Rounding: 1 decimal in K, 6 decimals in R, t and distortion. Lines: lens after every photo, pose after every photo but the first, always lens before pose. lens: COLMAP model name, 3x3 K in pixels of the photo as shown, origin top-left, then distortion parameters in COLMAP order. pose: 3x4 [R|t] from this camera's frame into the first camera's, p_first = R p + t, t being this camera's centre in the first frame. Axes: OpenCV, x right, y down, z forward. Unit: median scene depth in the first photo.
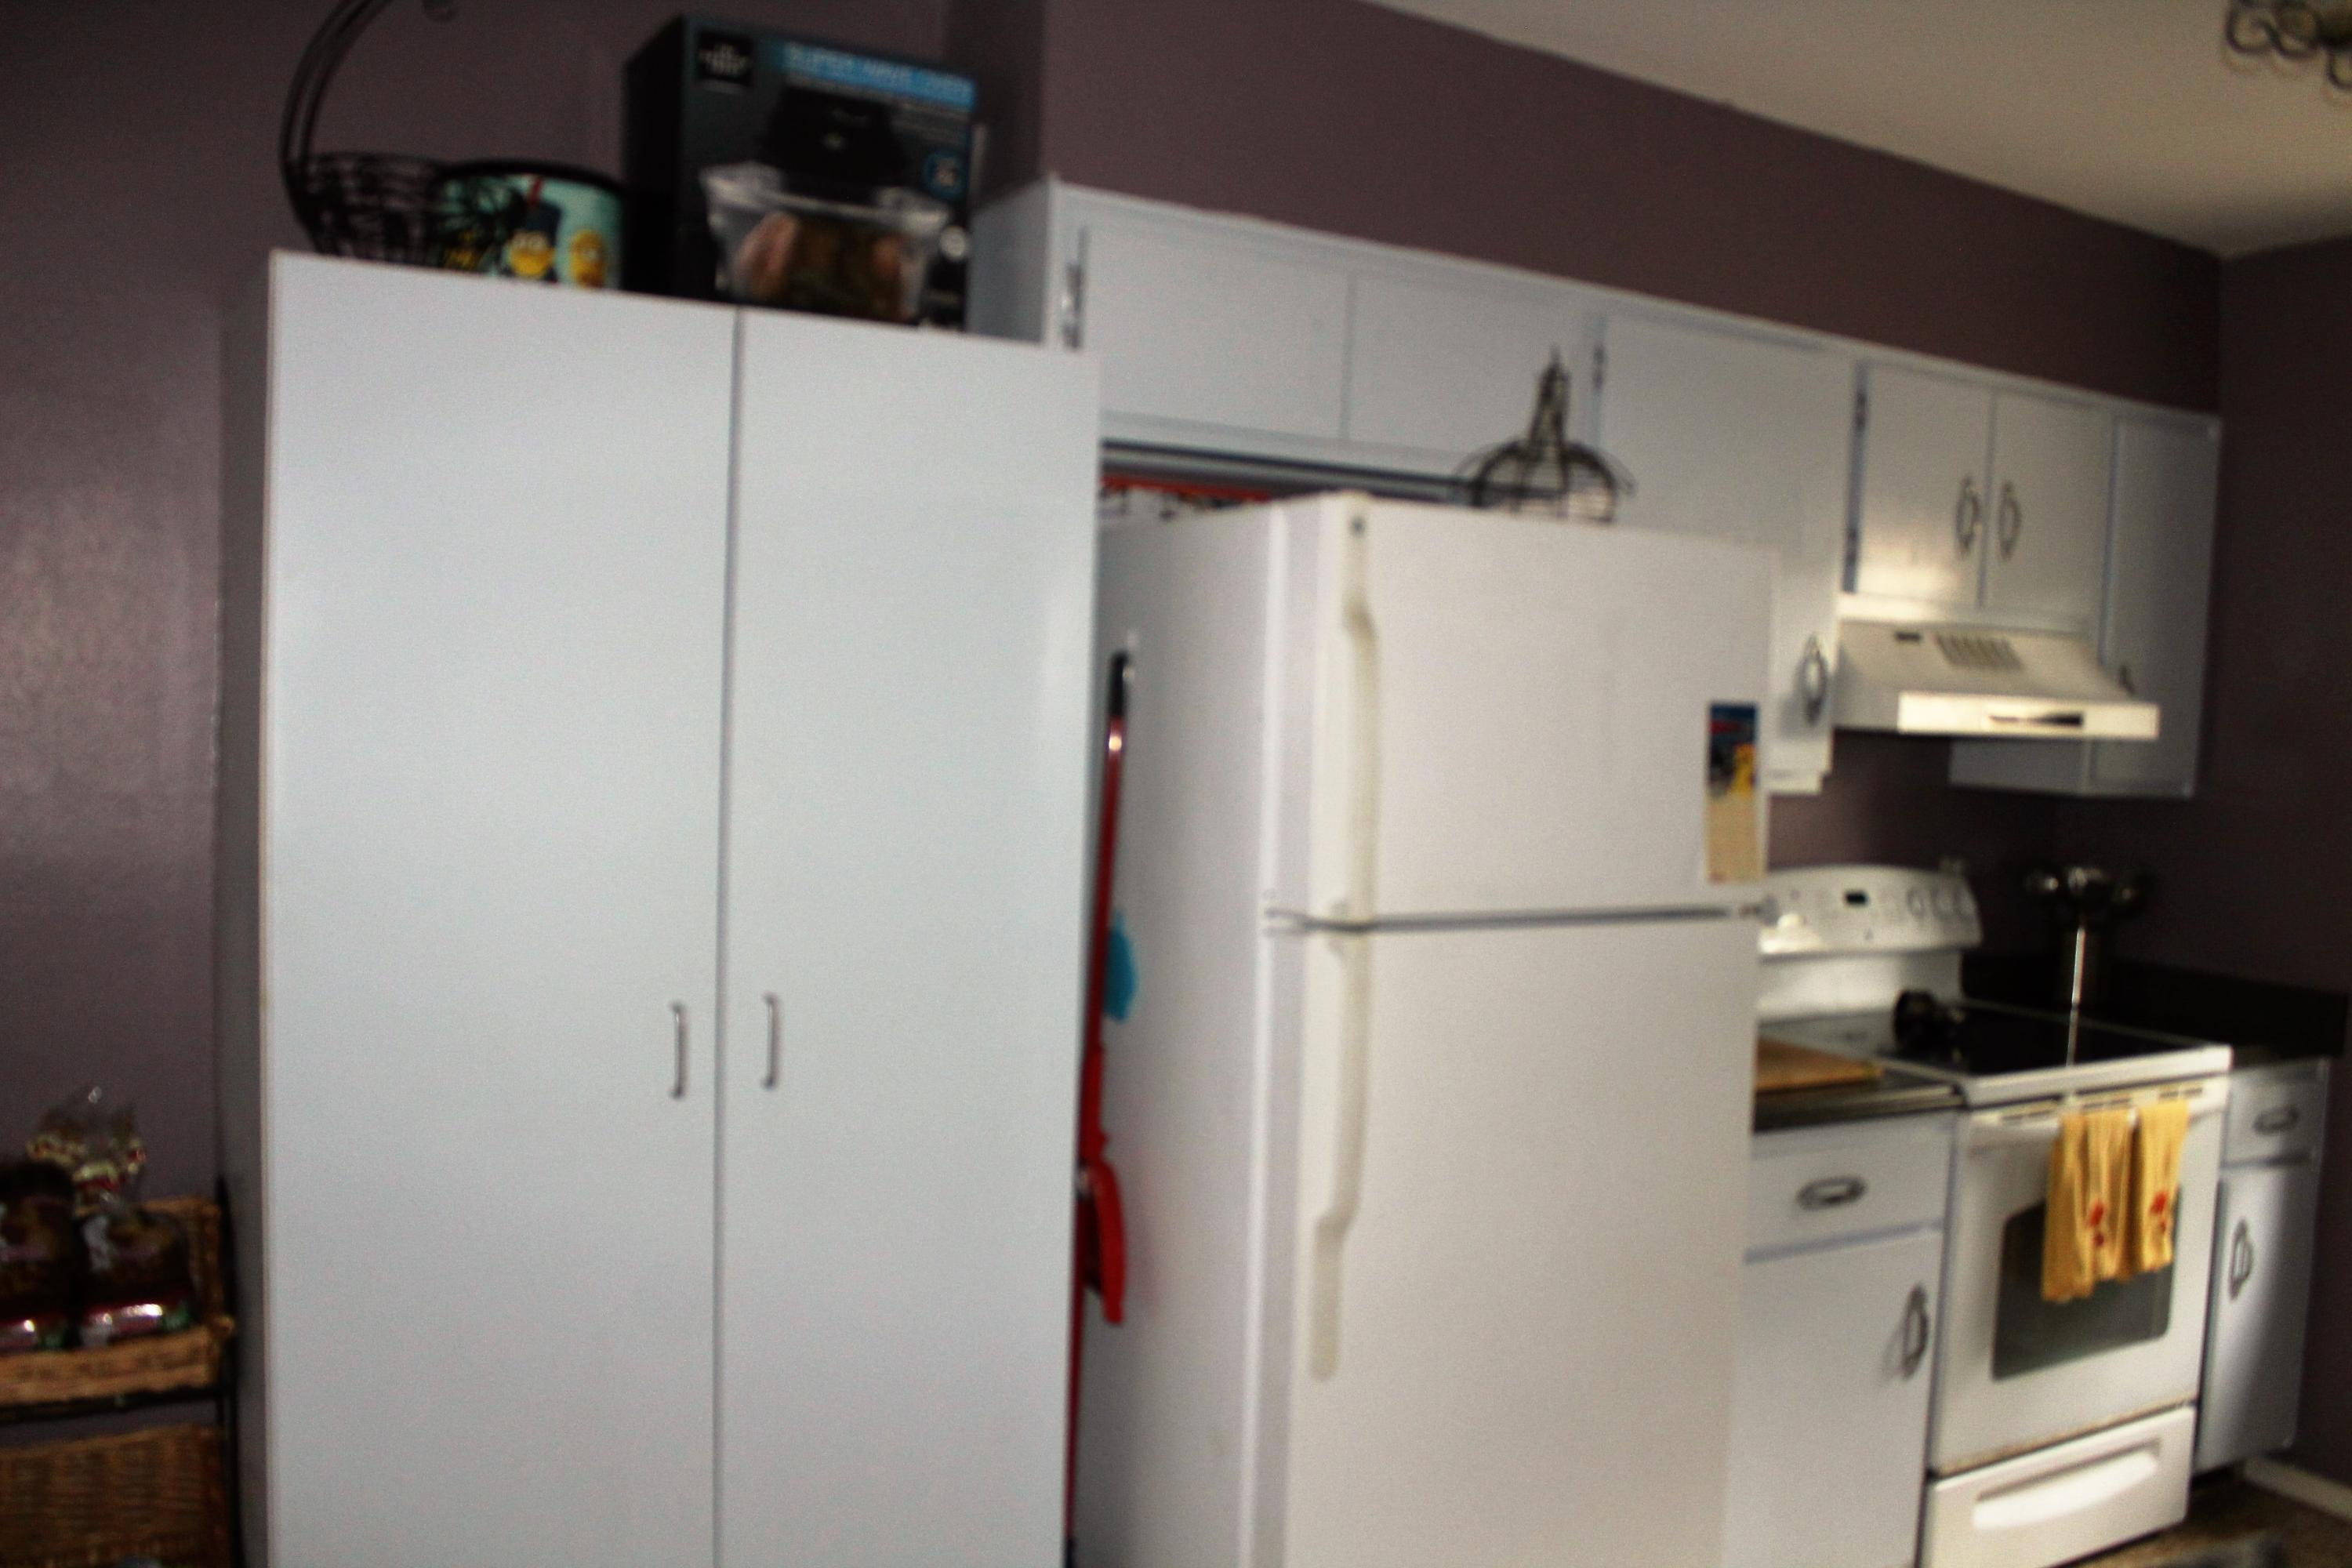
lens RADIAL K [[2055.7, 0, 1070.2], [0, 2055.7, 783.6], [0, 0, 1]] dist [-0.114265, 0.080004]
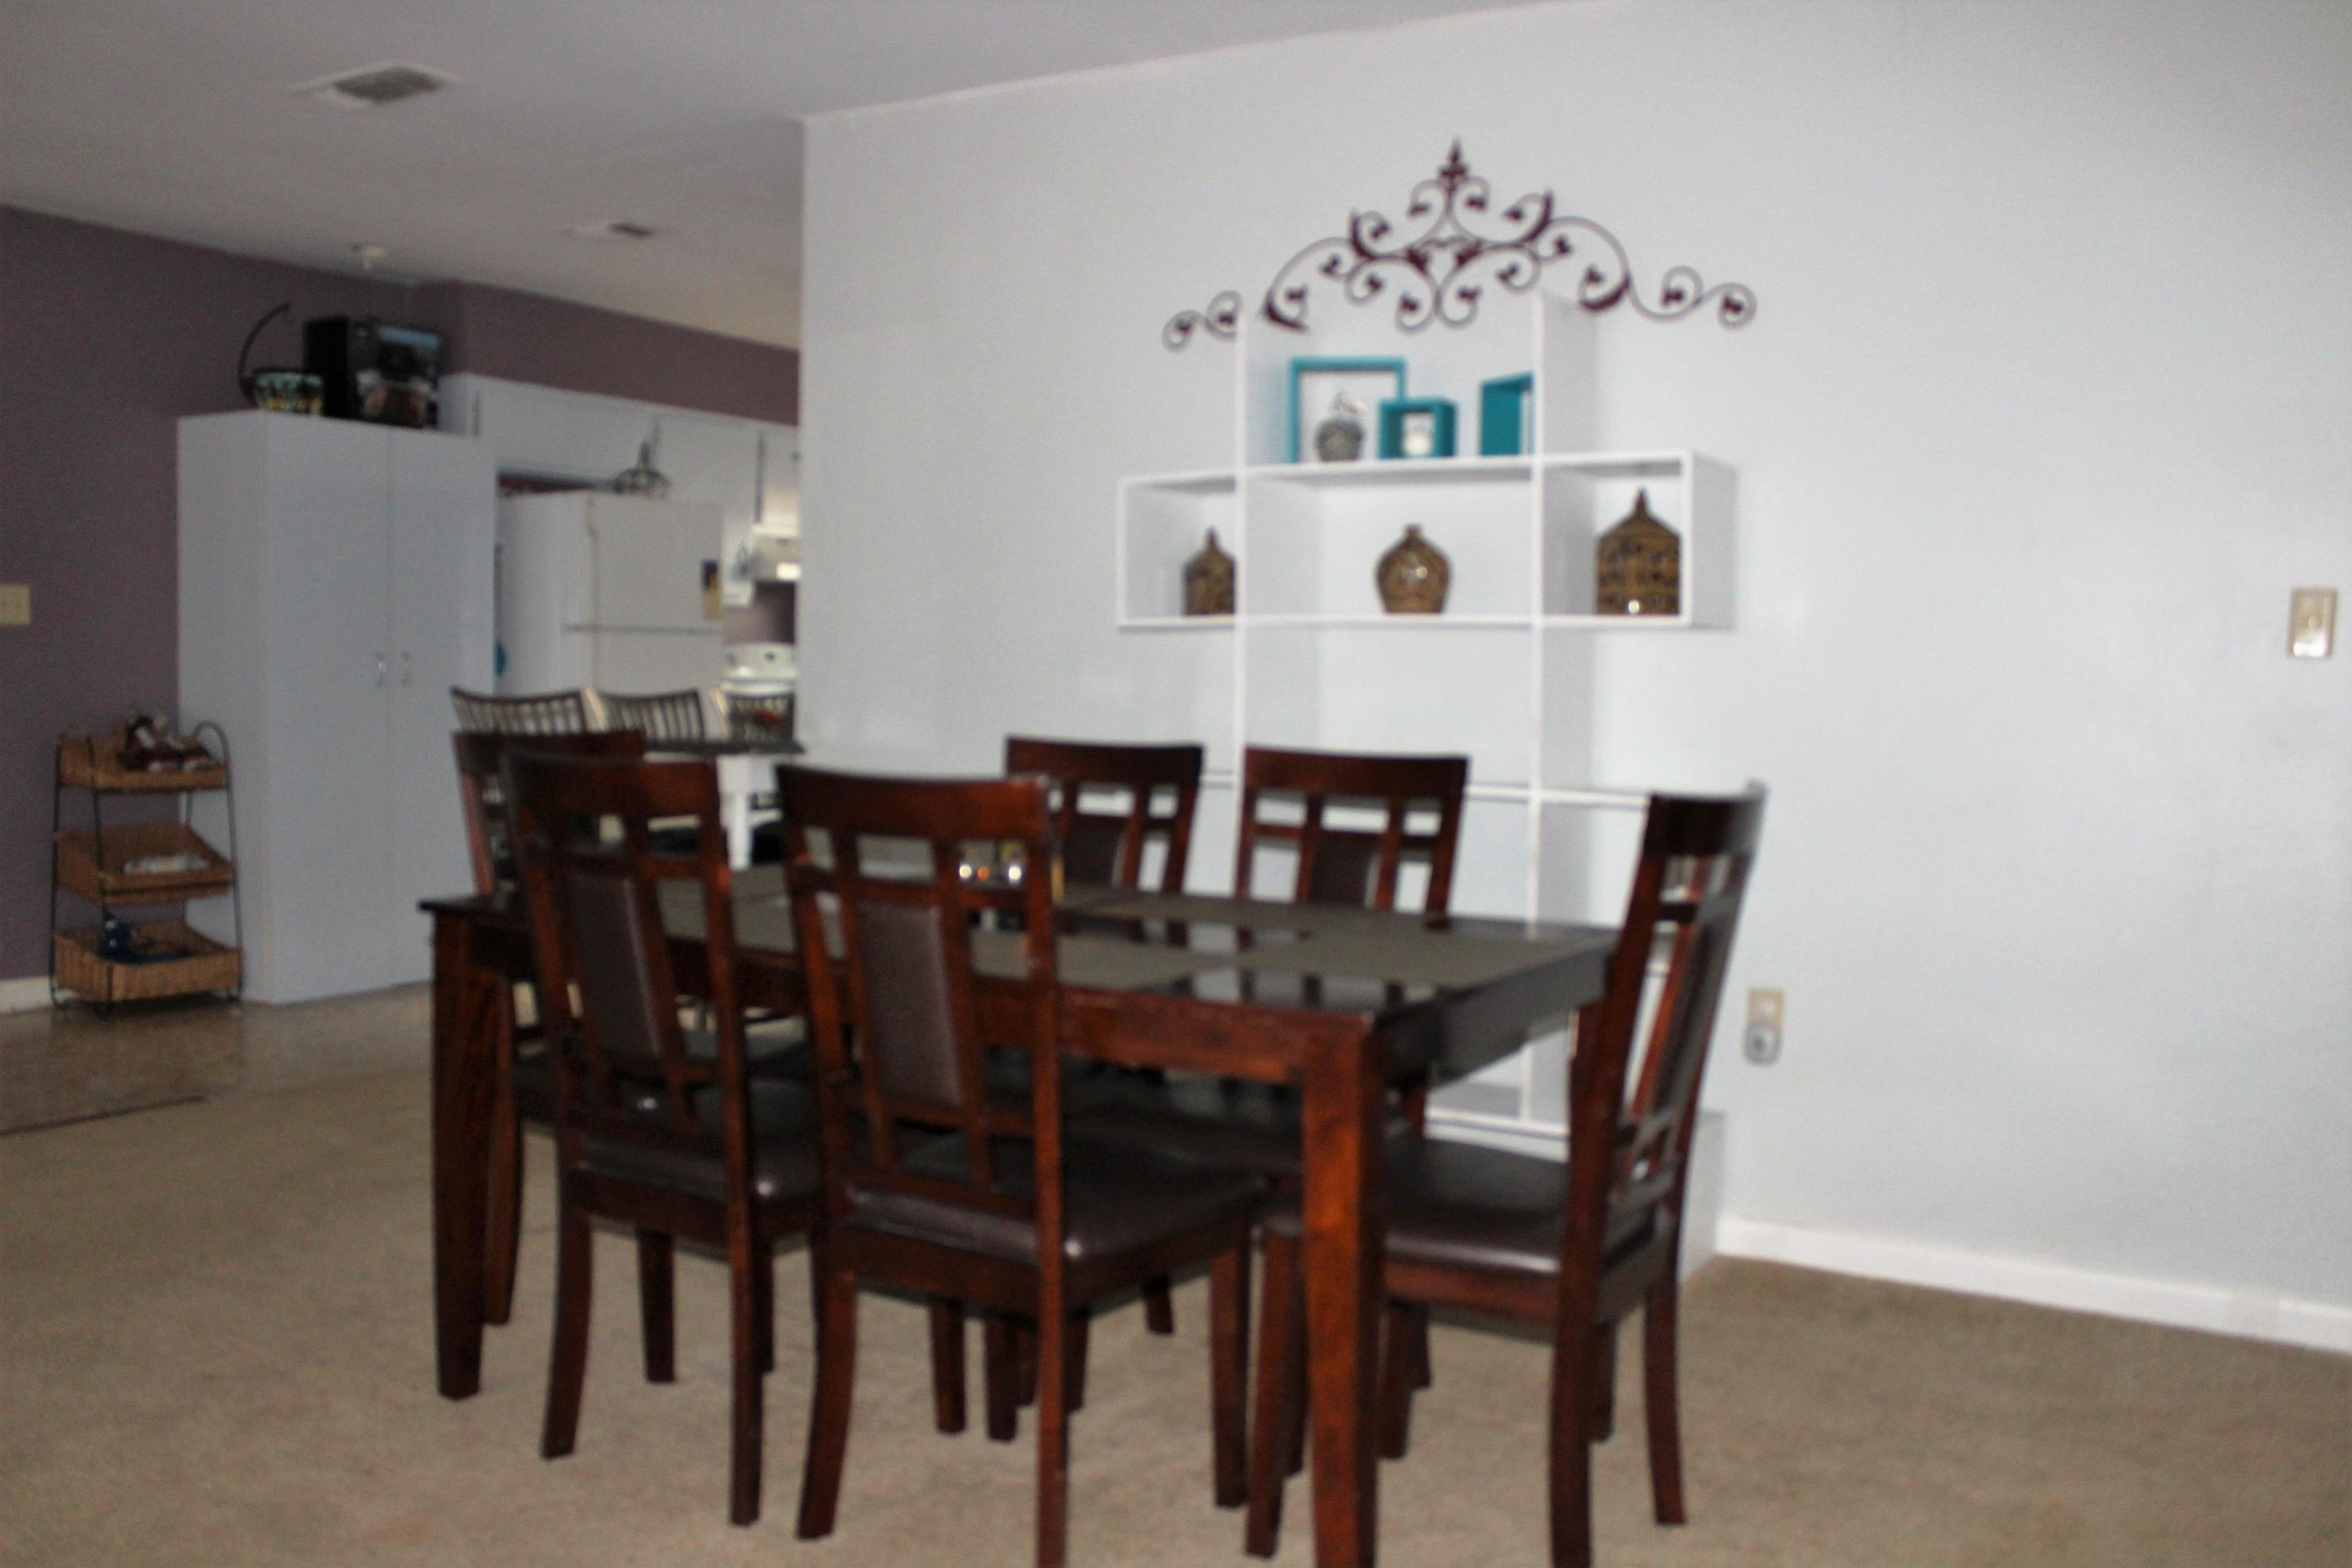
lens RADIAL K [[2055.7, 0, 1070.2], [0, 2055.7, 783.6], [0, 0, 1]] dist [-0.114265, 0.080004]
pose [[0.887185, -0.044902, 0.459224, -0.537098], [0.023890, 0.998389, 0.051466, 0.126887], [-0.460795, -0.034689, 0.886828, -1.715120]]
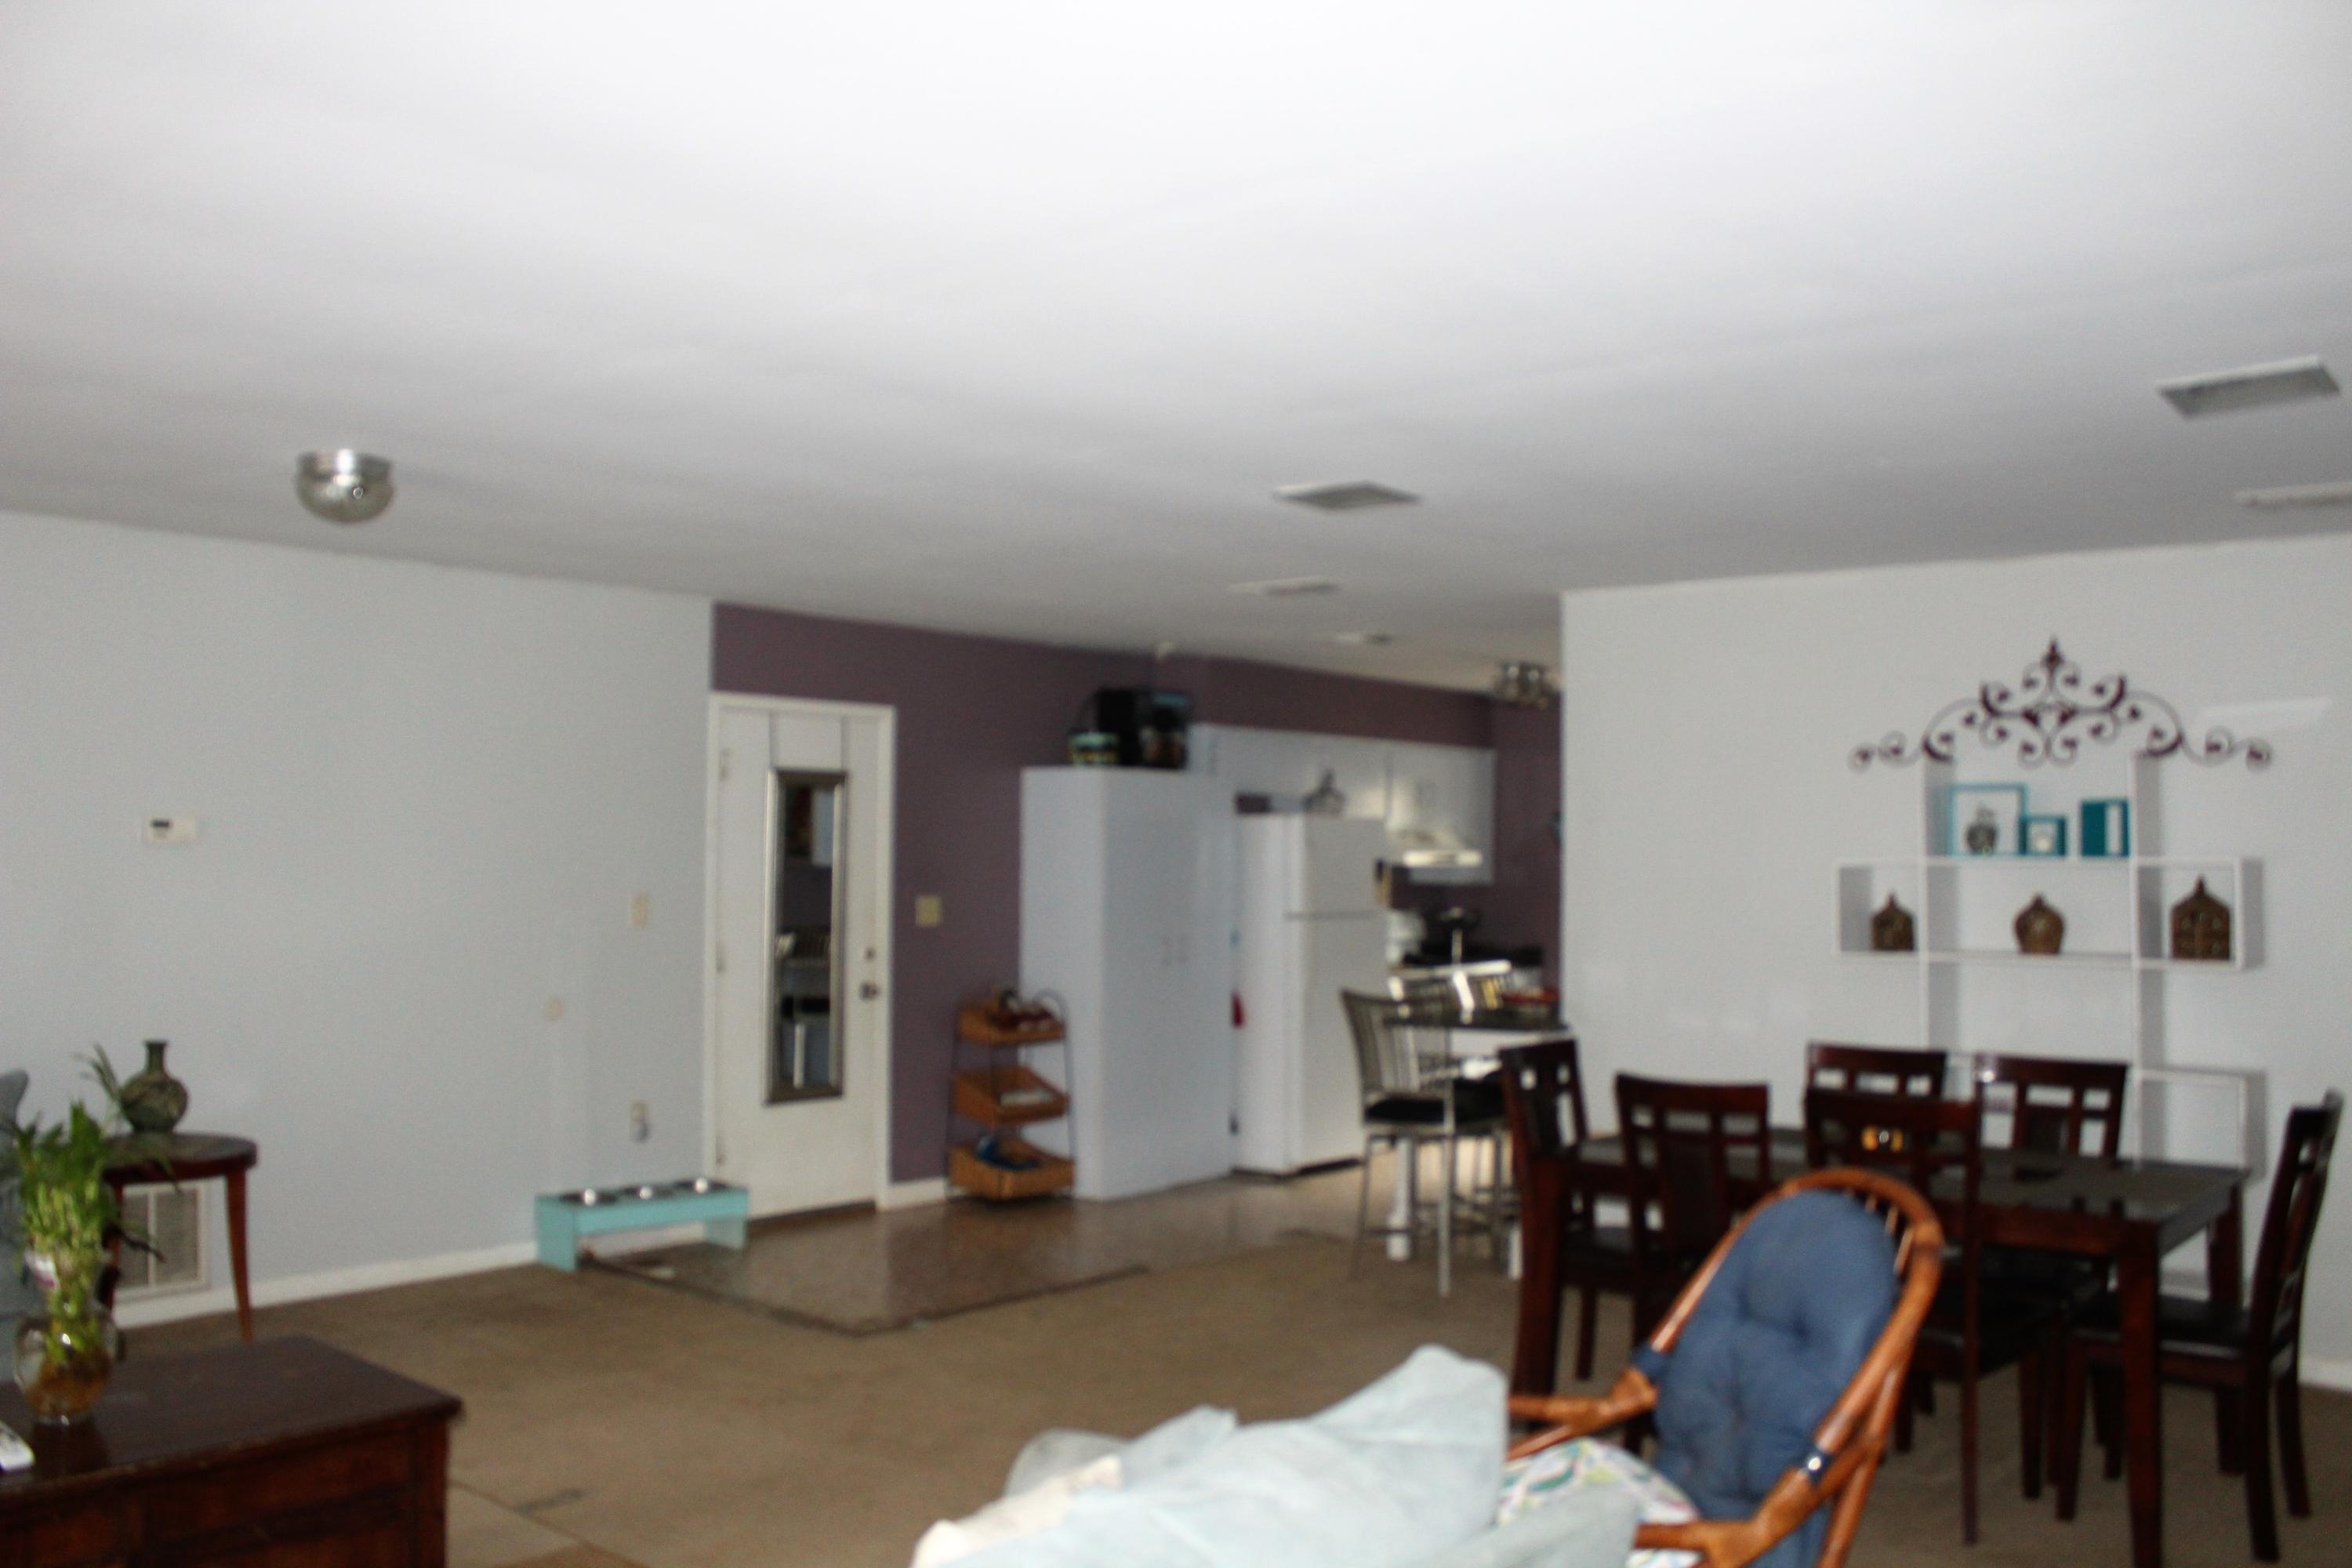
lens RADIAL K [[2055.7, 0, 1070.2], [0, 2055.7, 783.6], [0, 0, 1]] dist [-0.114265, 0.080004]
pose [[0.953134, -0.011475, 0.302330, -1.265493], [0.028470, 0.998248, -0.051866, -0.003220], [-0.301206, 0.058043, 0.951791, -2.273052]]
